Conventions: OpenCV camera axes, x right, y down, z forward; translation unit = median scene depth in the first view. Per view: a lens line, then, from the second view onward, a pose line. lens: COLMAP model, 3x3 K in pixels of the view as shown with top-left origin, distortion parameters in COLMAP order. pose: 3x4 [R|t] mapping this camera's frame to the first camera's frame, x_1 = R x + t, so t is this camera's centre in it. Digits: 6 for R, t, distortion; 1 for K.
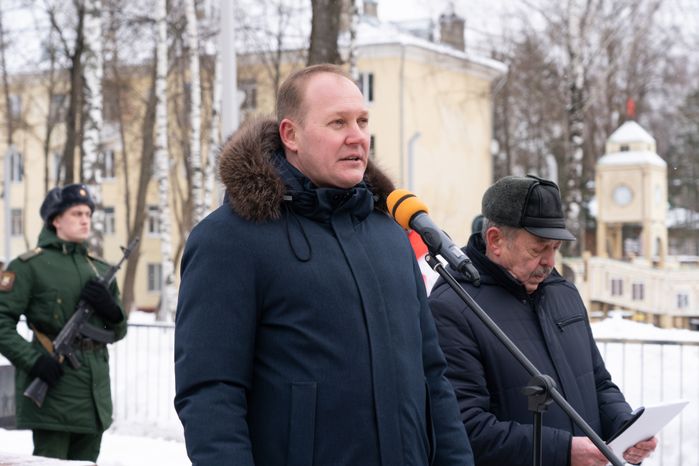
lens RADIAL K [[1706.6, 0, 332.4], [0, 1706.6, 234.8], [0, 0, 1]] dist [0.124831, 0.532632]
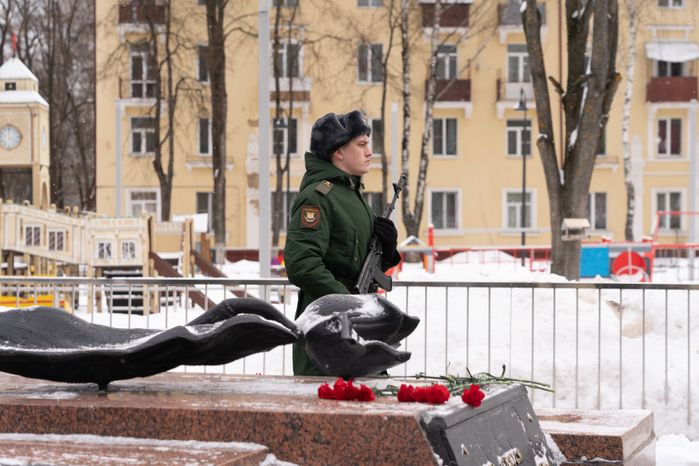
lens RADIAL K [[1840.9, 0, 349.2], [0, 1840.9, 232.6], [0, 0, 1]] dist [0.115145, 0.511675]
pose [[0.882902, 0.002223, 0.469553, -0.134771], [-0.014835, 0.999622, 0.023162, 0.002560], [-0.469323, -0.027416, 0.882601, 0.032058]]
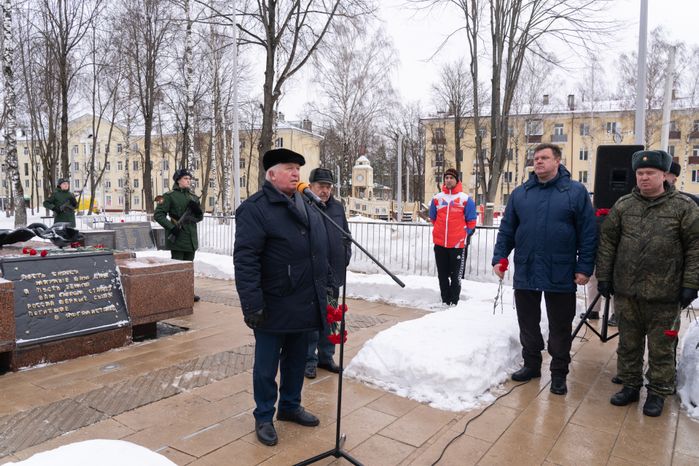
lens RADIAL K [[529.1, 0, 347.6], [0, 529.1, 234.1], [0, 0, 1]] dist [-0.011139, 0.002260]
pose [[0.989017, 0.004175, 0.147745, -0.000996], [-0.016490, 0.996477, 0.082228, 0.000724], [-0.146881, -0.083762, 0.985601, 0.008643]]
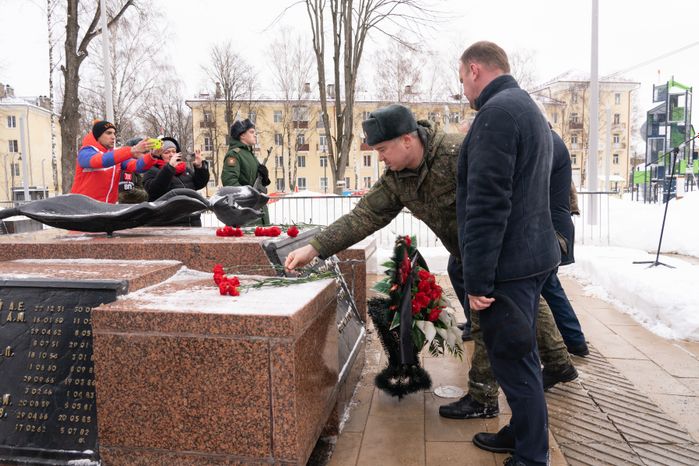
lens RADIAL K [[529.1, 0, 347.6], [0, 529.1, 234.1], [0, 0, 1]] dist [-0.011139, 0.002260]
pose [[0.811558, -0.063055, 0.580859, -0.099349], [0.003903, 0.994722, 0.102528, 0.010465], [-0.584259, -0.080941, 0.807521, 0.083035]]
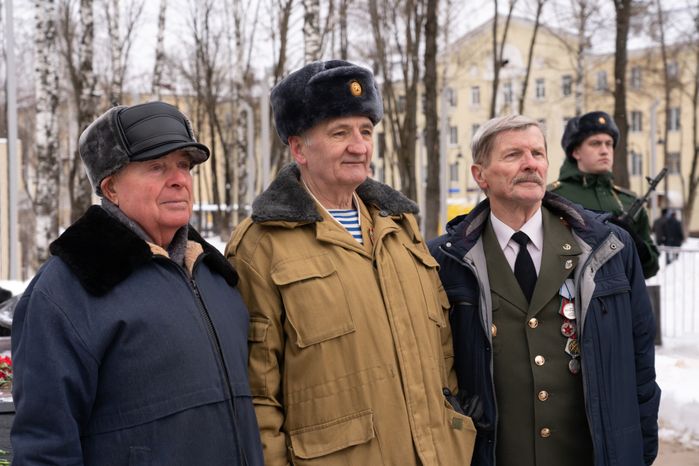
lens RADIAL K [[1301.4, 0, 337.9], [0, 1301.4, 231.9], [0, 0, 1]] dist [0.111074, 0.065114]
pose [[0.904466, -0.001131, -0.426543, 0.005719], [0.019653, 0.999045, 0.039024, 0.001110], [0.426092, -0.043679, 0.903625, 0.064448]]
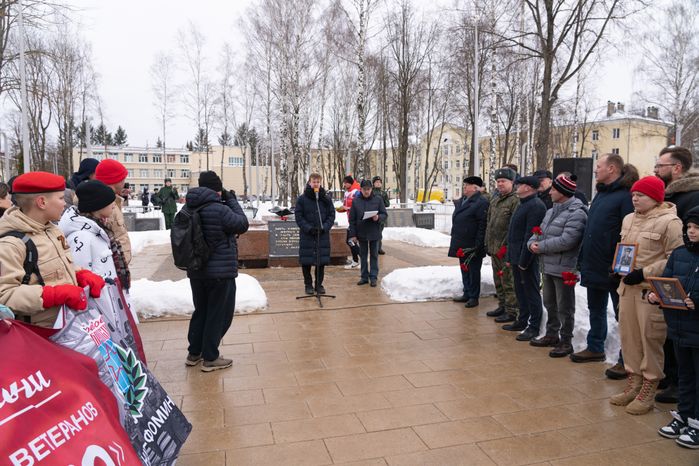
lens RADIAL K [[483.0, 0, 347.8], [0, 483.0, 232.9], [0, 0, 1]] dist [-0.008275, 0.002502]
pose [[0.862455, 0.048031, -0.503849, 0.113908], [0.006947, 0.994270, 0.106673, -0.003558], [0.506086, -0.095501, 0.857179, -0.067452]]
